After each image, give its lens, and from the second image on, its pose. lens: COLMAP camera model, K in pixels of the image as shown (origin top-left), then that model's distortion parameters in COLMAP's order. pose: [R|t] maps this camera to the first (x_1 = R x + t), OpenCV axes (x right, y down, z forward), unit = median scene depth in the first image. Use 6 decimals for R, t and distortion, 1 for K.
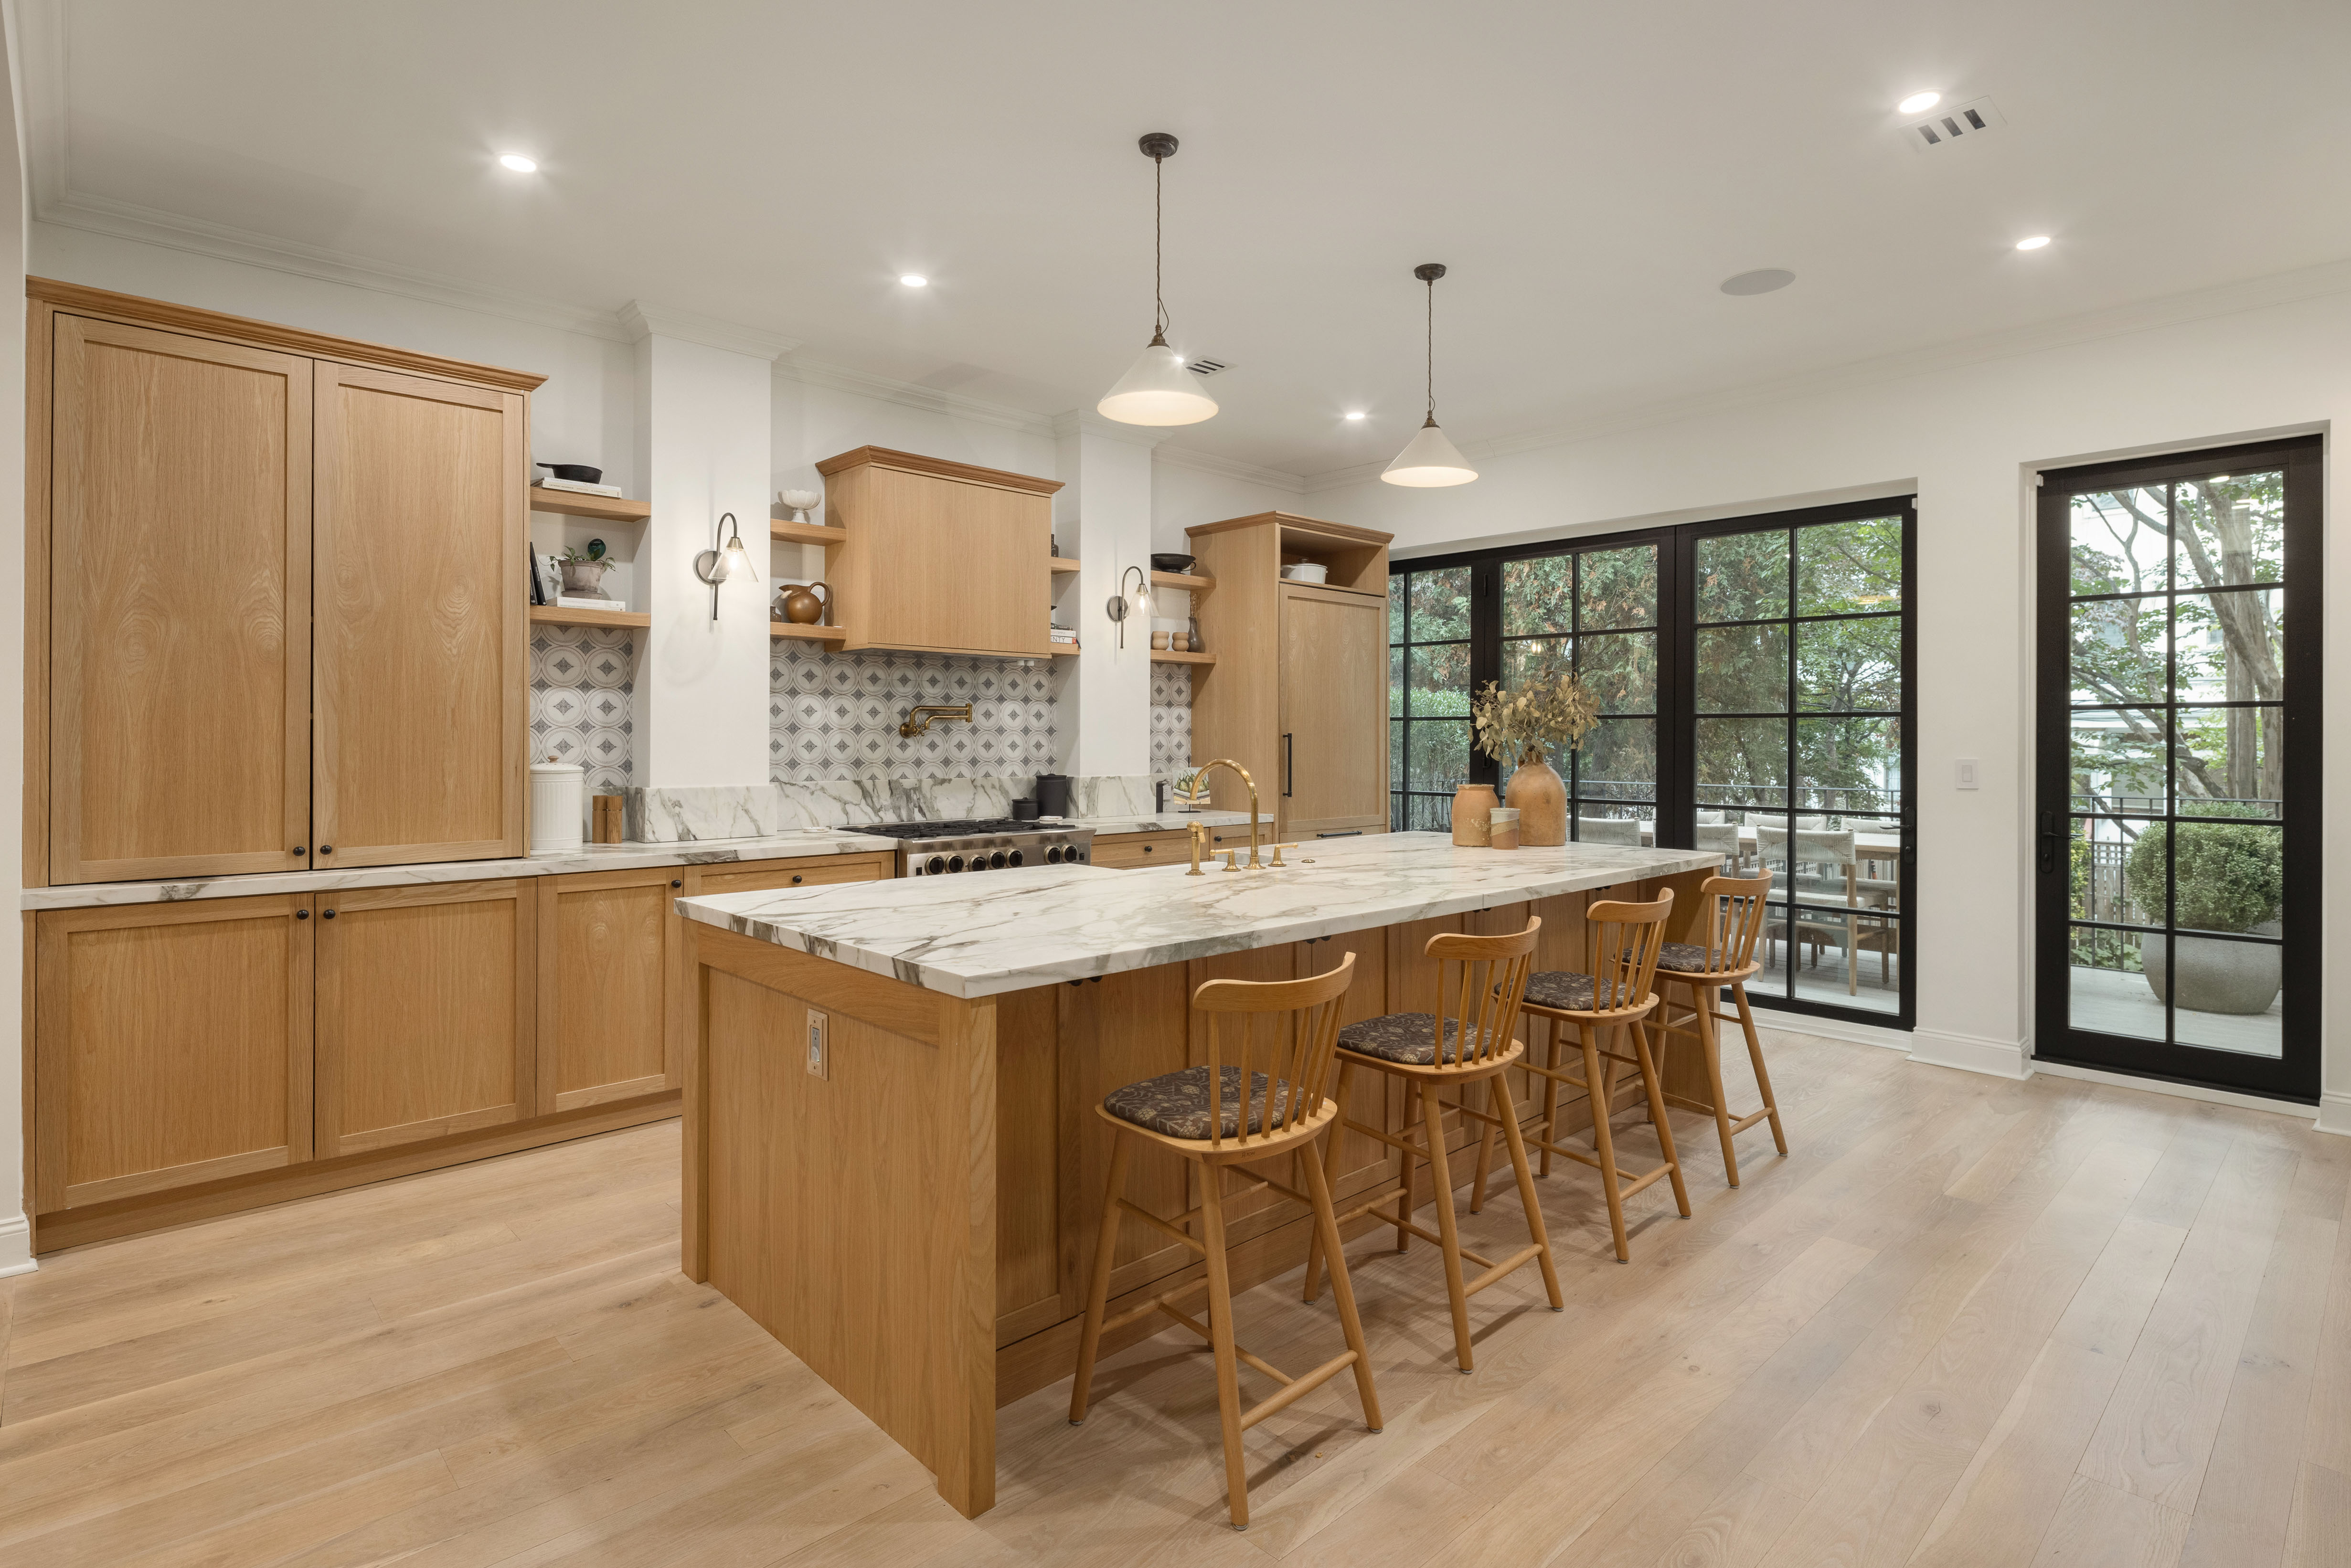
lens RADIAL K [[1185.5, 0, 1131.1], [0, 1185.5, 747.1], [0, 0, 1]] dist [0.002141, 0.000311]
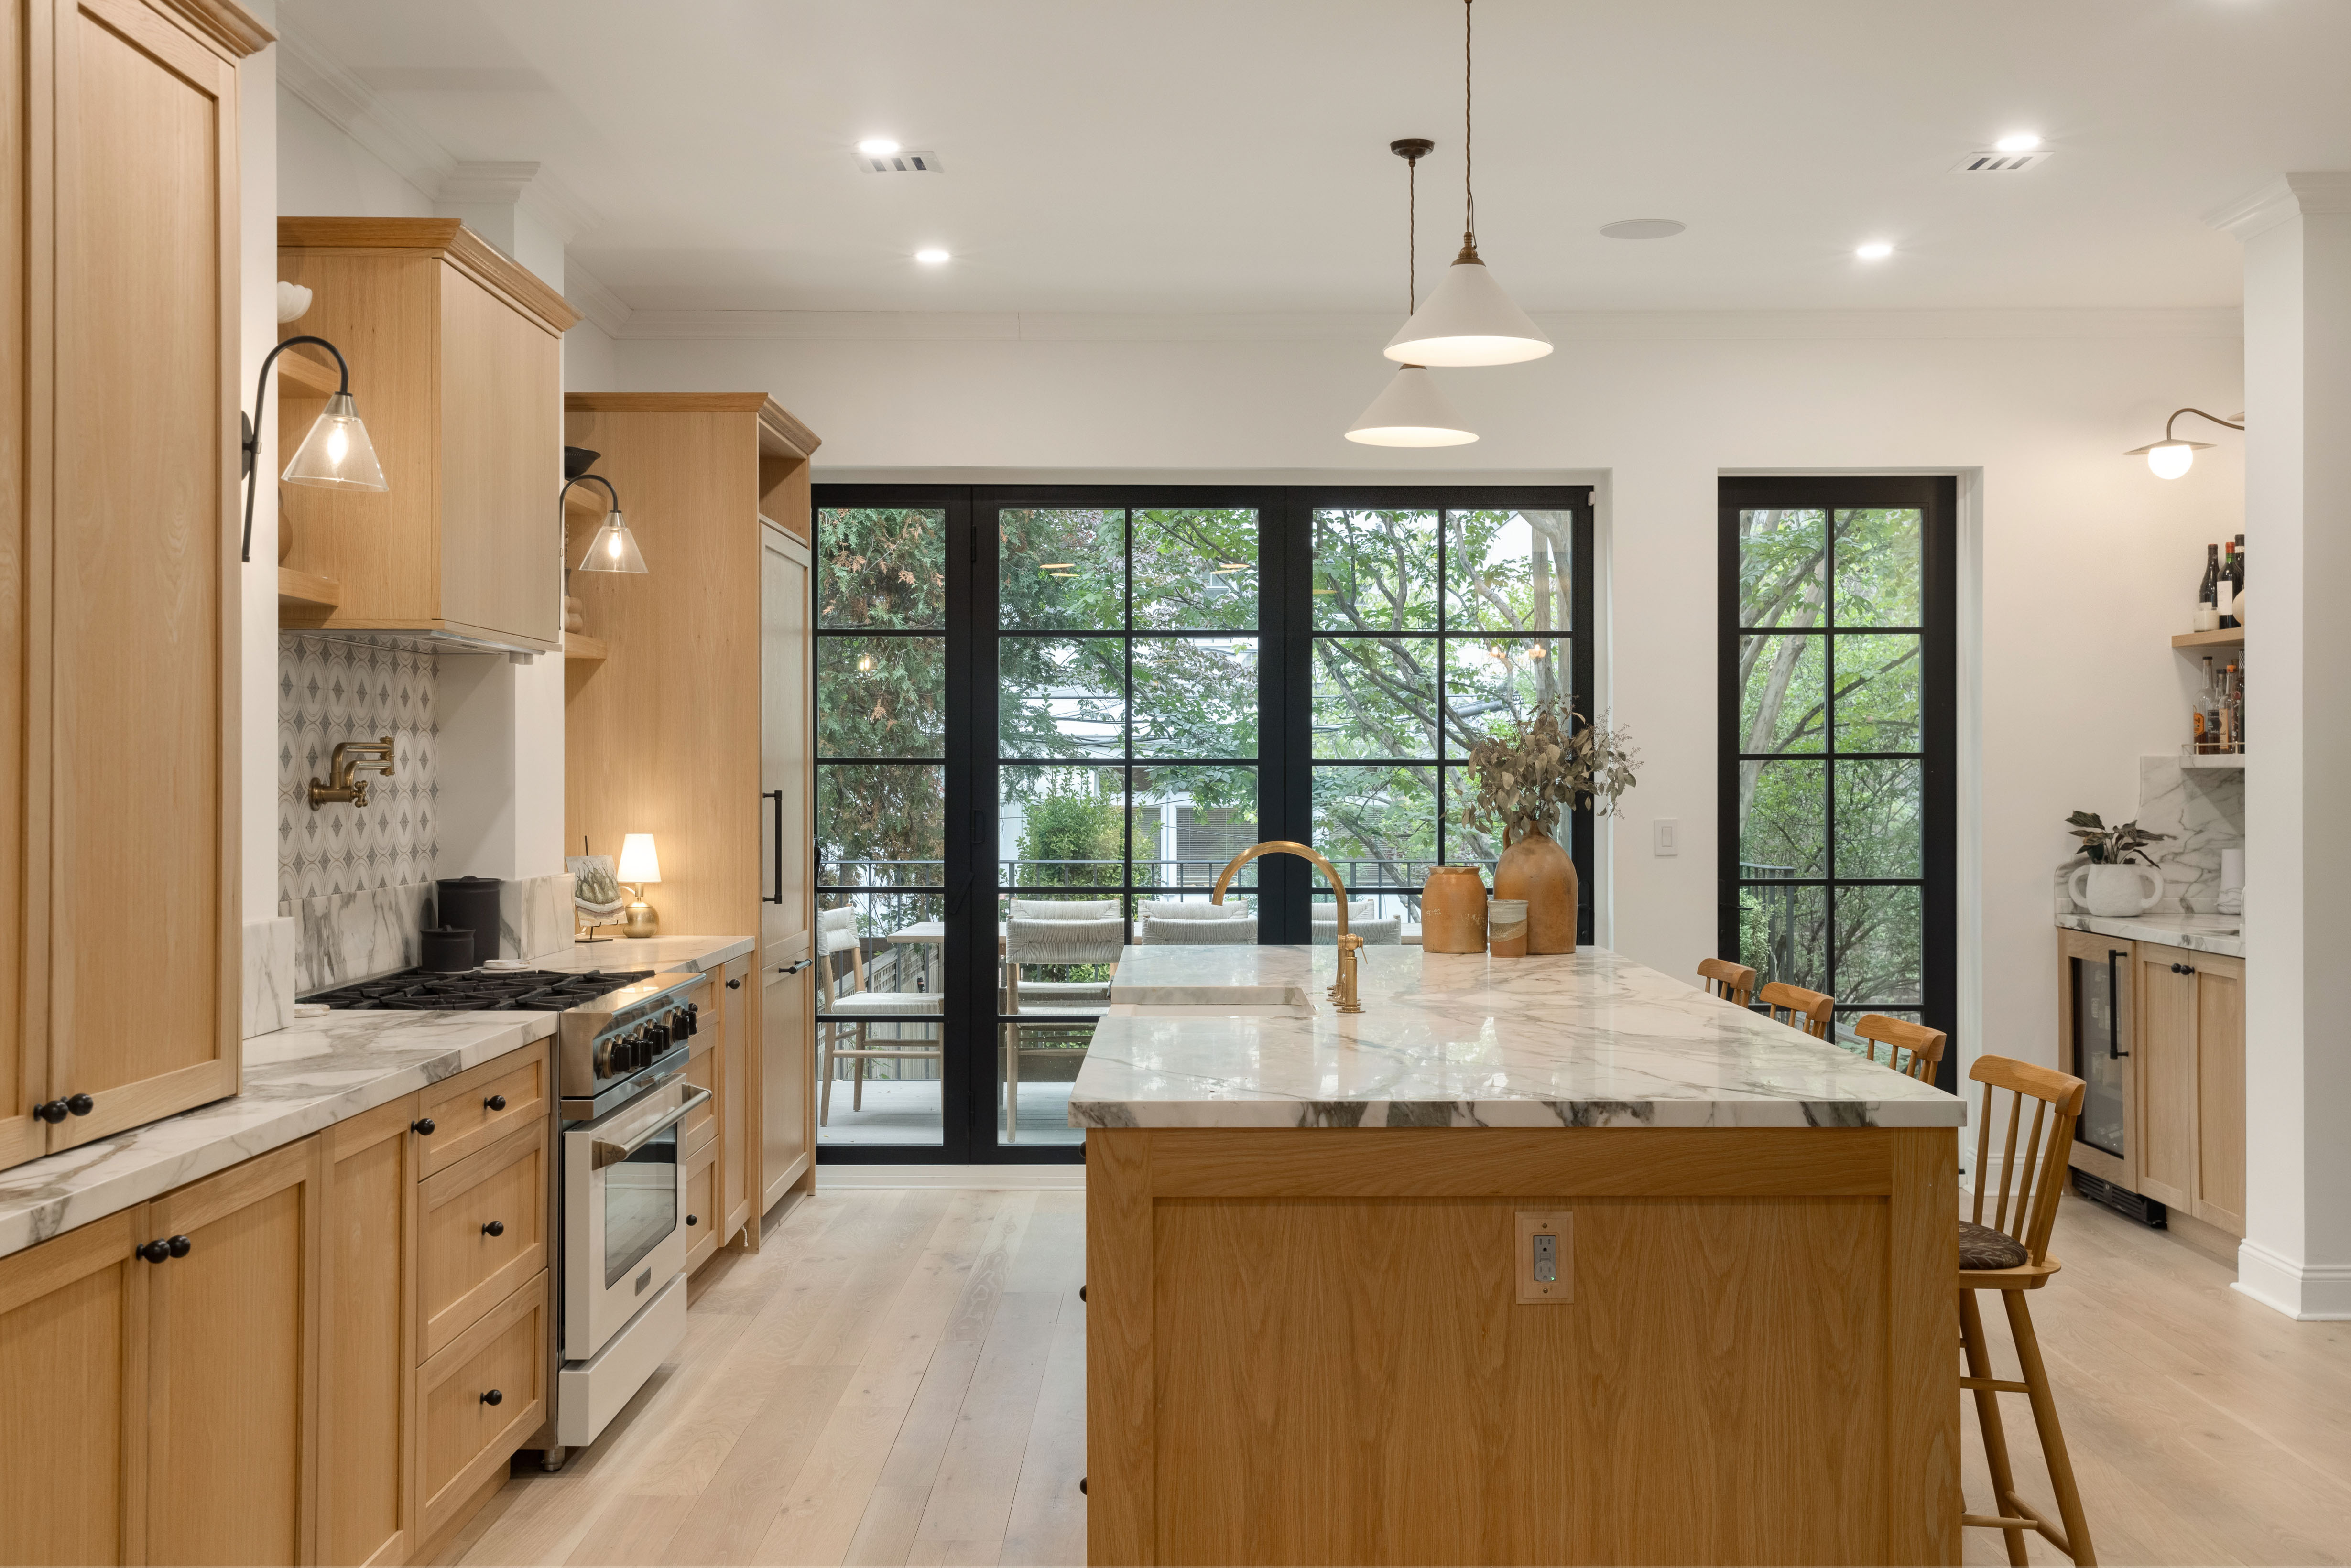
lens RADIAL K [[2455.7, 0, 1172.0], [0, 2455.7, 775.6], [0, 0, 1]] dist [0.002937, 0.000000]
pose [[0.675162, -0.005145, 0.737652, -0.934184], [0.006418, 0.999979, 0.001101, -0.025497], [-0.737642, 0.003991, 0.675181, 0.106420]]
